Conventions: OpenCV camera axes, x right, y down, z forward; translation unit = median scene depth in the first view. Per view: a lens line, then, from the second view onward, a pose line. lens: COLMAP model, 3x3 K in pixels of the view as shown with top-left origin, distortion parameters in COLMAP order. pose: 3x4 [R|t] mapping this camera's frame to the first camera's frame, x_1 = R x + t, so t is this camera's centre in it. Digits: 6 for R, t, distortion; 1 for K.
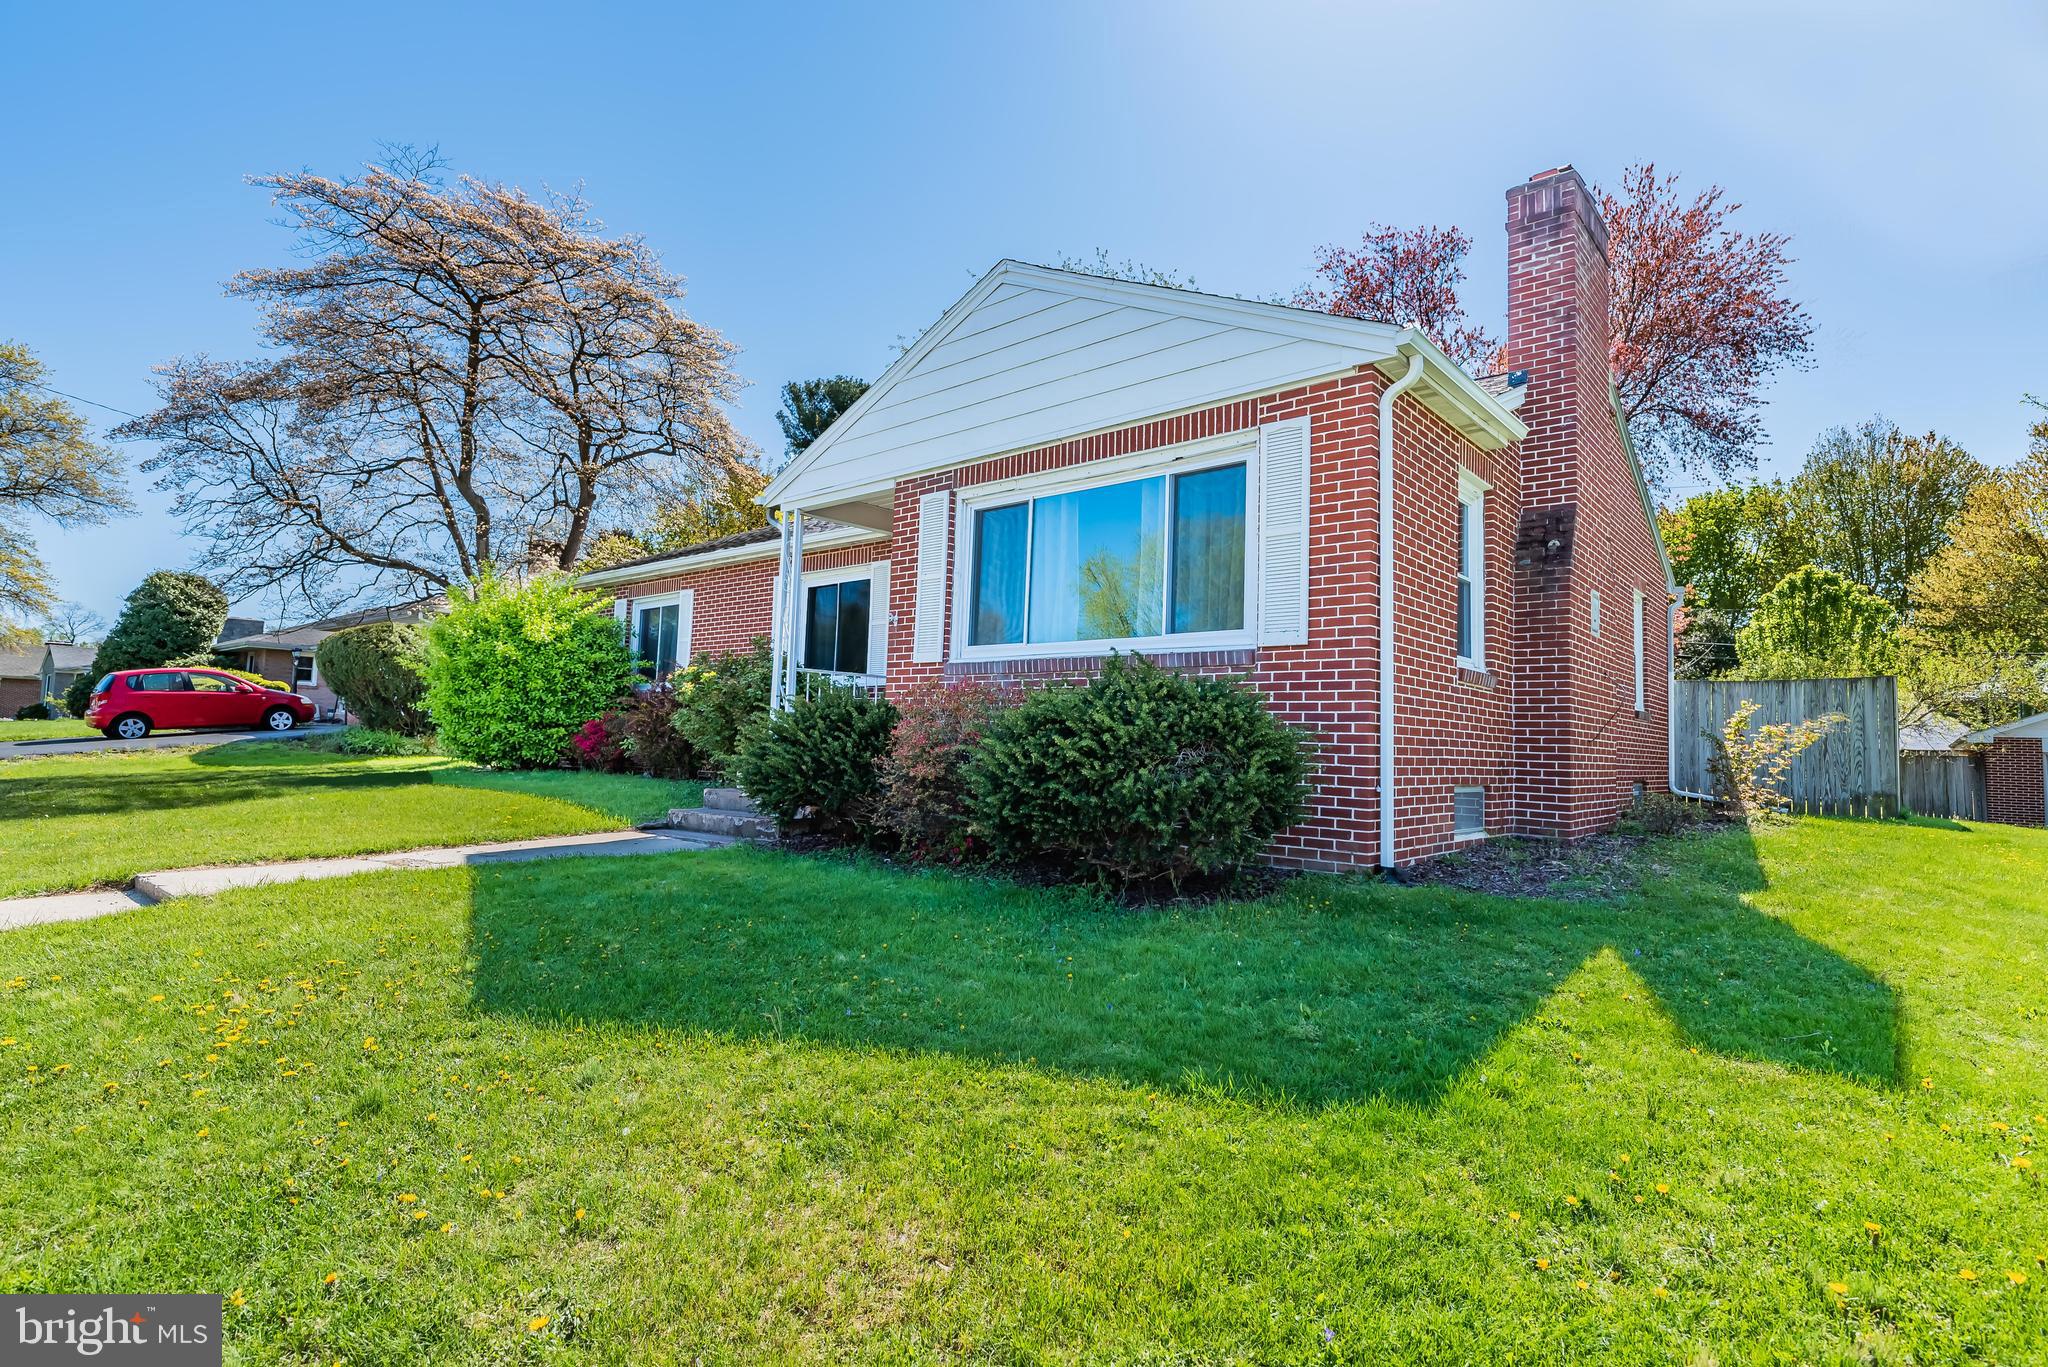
lens RADIAL K [[955.8, 0, 1056.1], [0, 955.8, 684.6], [0, 0, 1]] dist [0.002177, 0.000166]
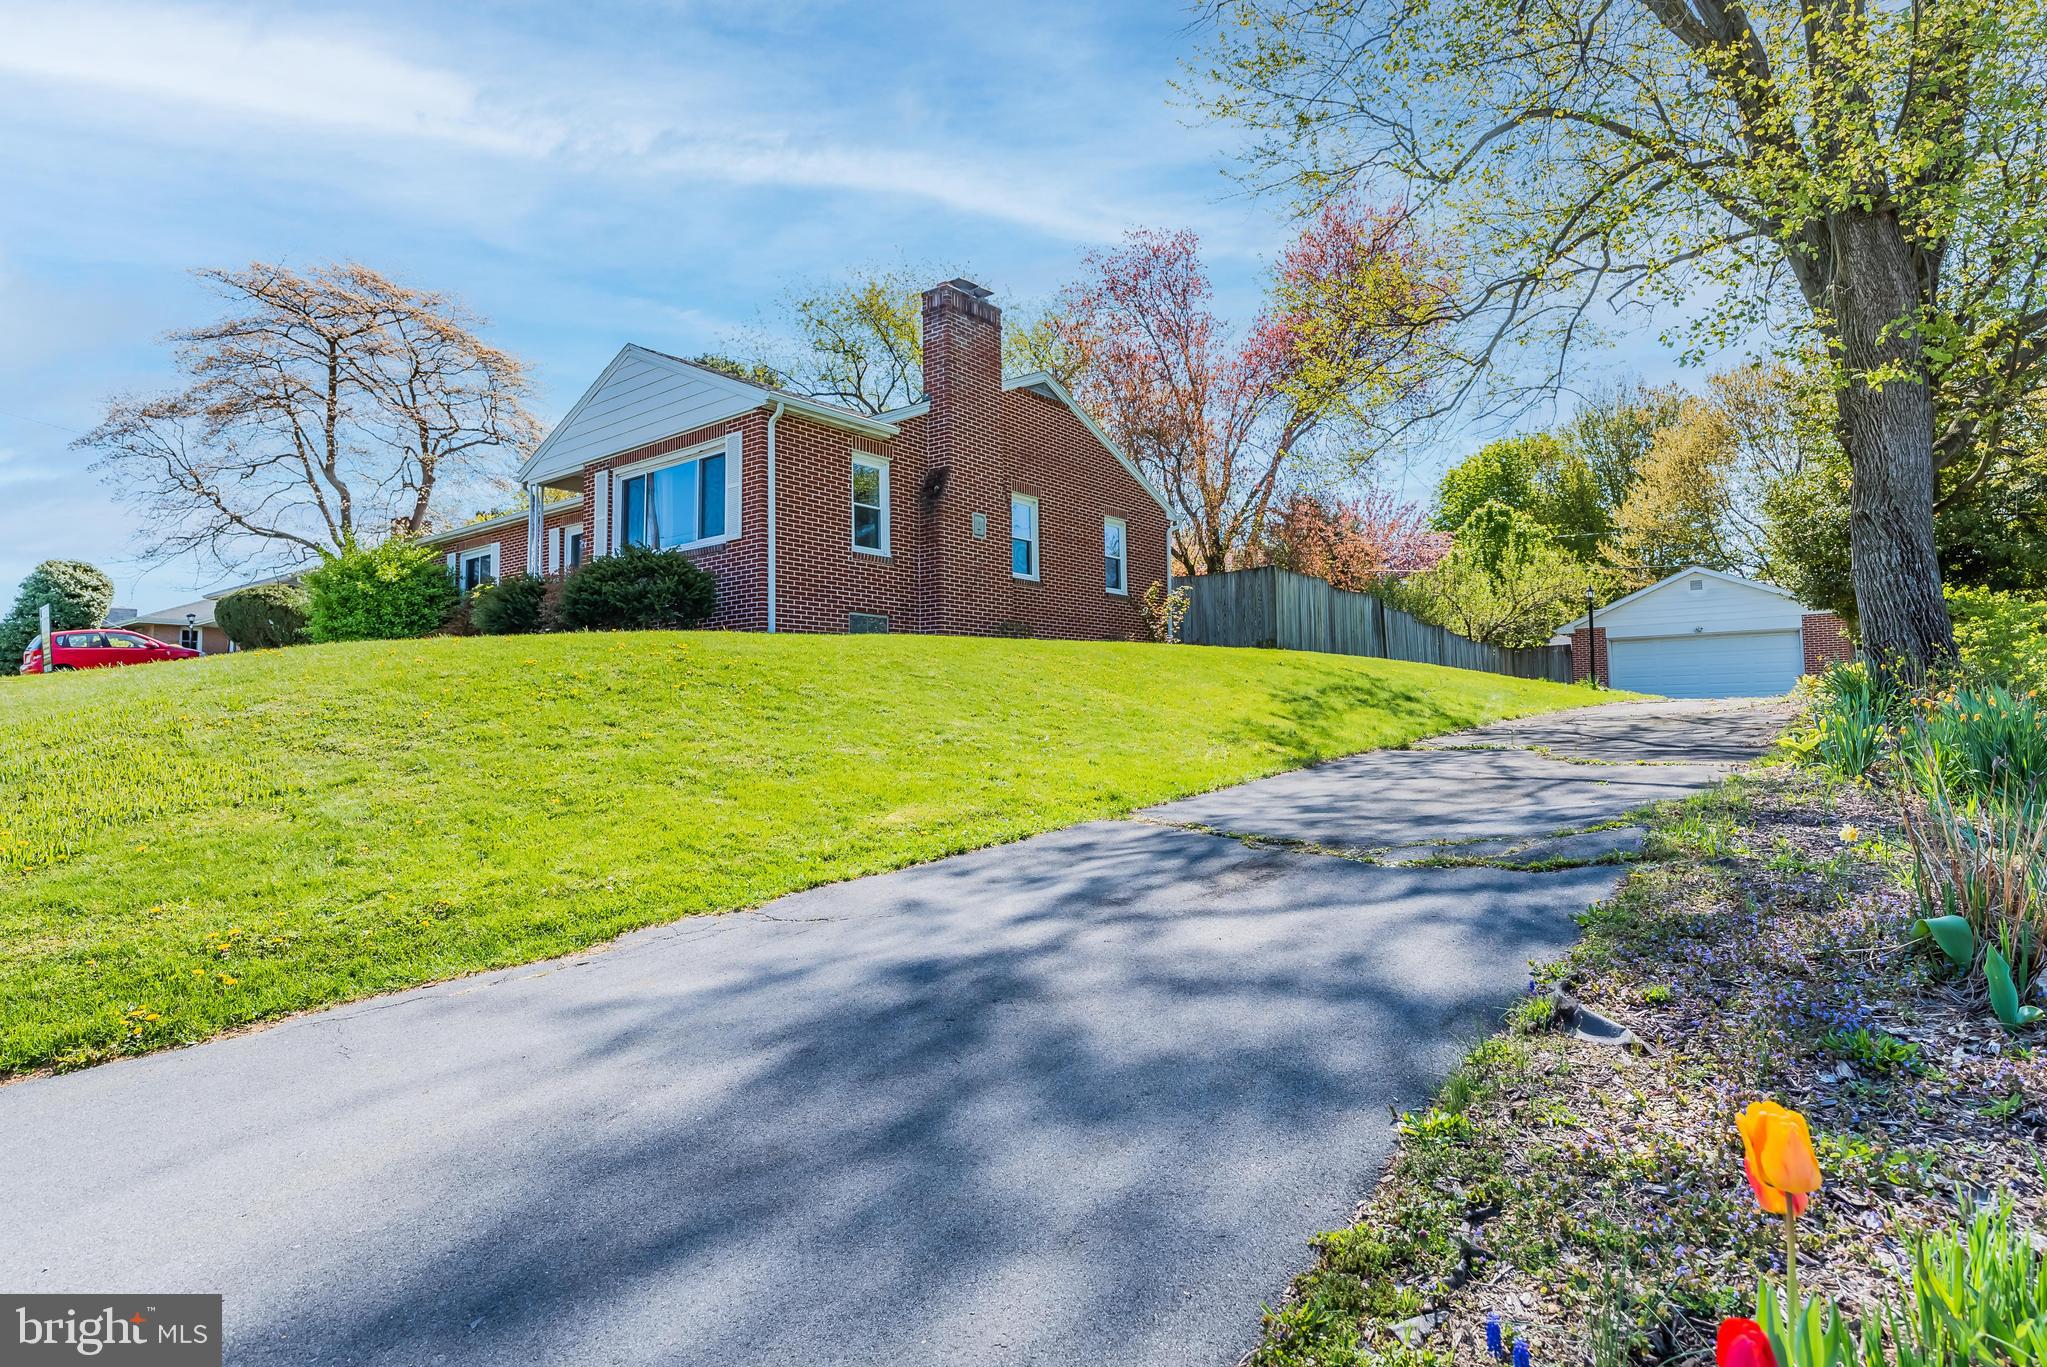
lens RADIAL K [[1000.6, 0, 1038.1], [0, 1000.6, 655.3], [0, 0, 1]] dist [0.002089, 0.000774]
pose [[0.997628, -0.043454, 0.053381, 0.330285], [0.043543, 0.999051, -0.000493, 0.103470], [-0.053309, 0.002816, 0.998574, -0.525771]]
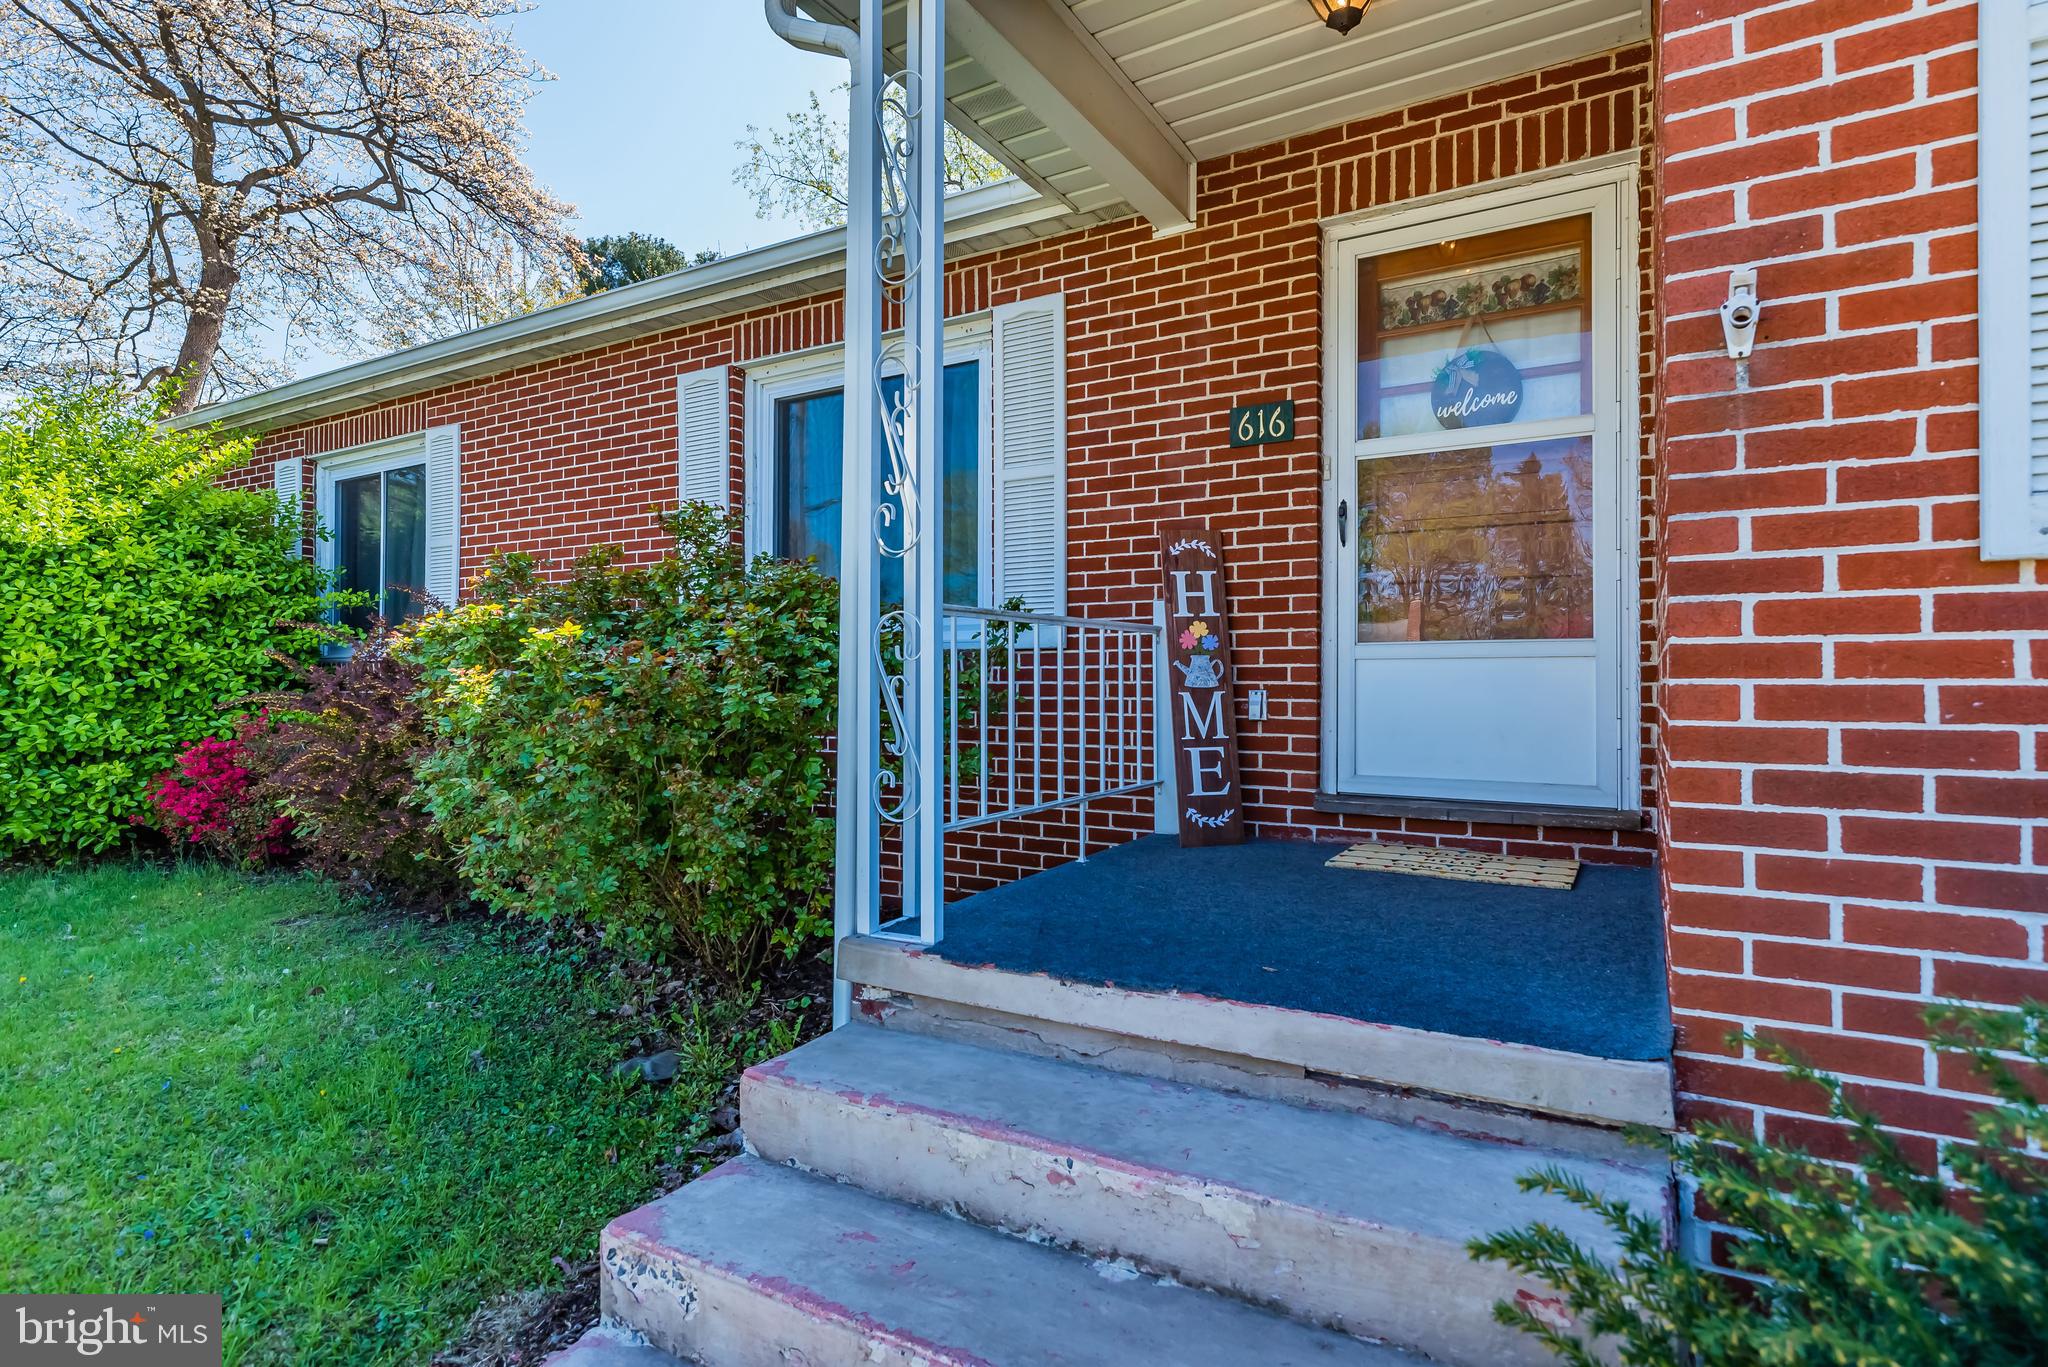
lens RADIAL K [[999.7, 0, 1046.7], [0, 999.7, 673.9], [0, 0, 1]] dist [0.002828, 0.000342]
pose [[0.985282, -0.029363, 0.168396, -0.193994], [0.018908, 0.997812, 0.063358, -0.009942], [-0.169888, -0.059241, 0.983681, 0.495353]]
